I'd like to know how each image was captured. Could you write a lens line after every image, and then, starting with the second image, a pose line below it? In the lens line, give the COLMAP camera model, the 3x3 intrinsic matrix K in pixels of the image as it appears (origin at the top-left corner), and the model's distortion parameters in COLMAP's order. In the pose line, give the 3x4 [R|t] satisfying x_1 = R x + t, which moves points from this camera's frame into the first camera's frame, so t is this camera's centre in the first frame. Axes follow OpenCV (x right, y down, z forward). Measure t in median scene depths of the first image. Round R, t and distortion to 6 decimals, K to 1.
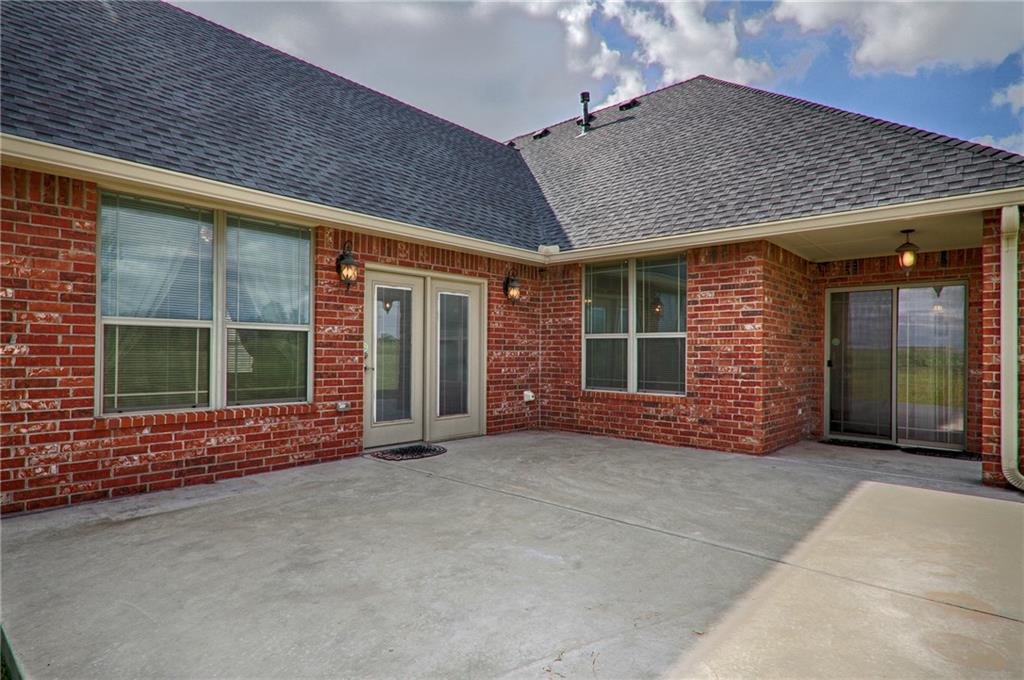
lens RADIAL K [[554.5, 0, 516.6], [0, 554.5, 343.2], [0, 0, 1]] dist [-0.001336, -0.000082]
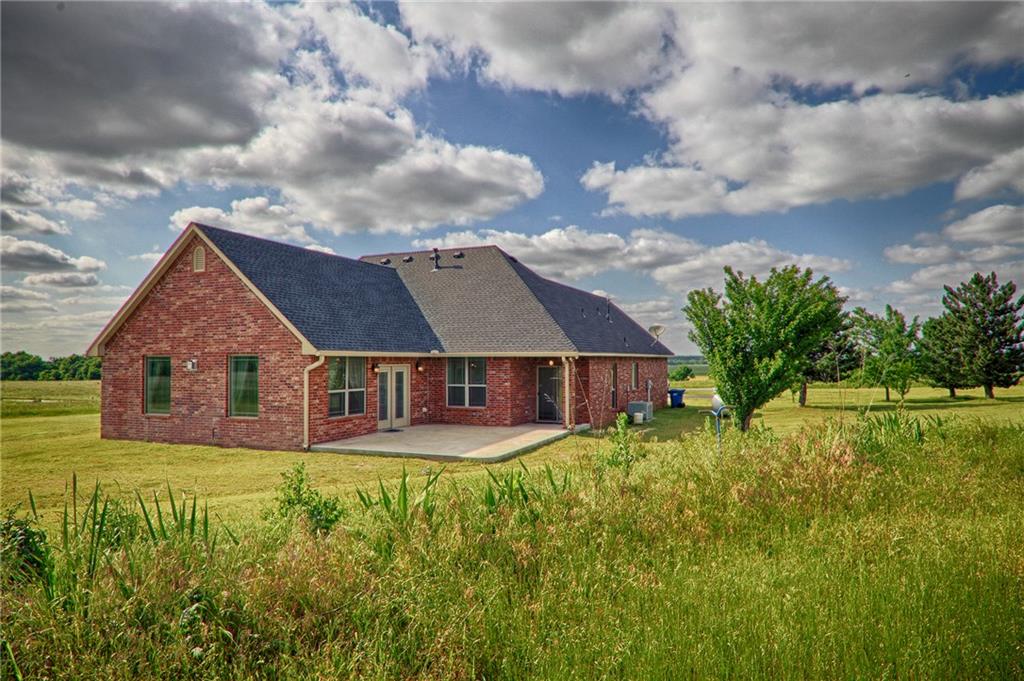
lens RADIAL K [[681.8, 0, 512.6], [0, 681.8, 344.2], [0, 0, 1]] dist [-0.008056, -0.000756]
pose [[0.949434, -0.004078, 0.313941, -0.593034], [0.004847, 0.999987, -0.001669, -0.201013], [-0.313930, 0.003106, 0.949441, -2.117027]]
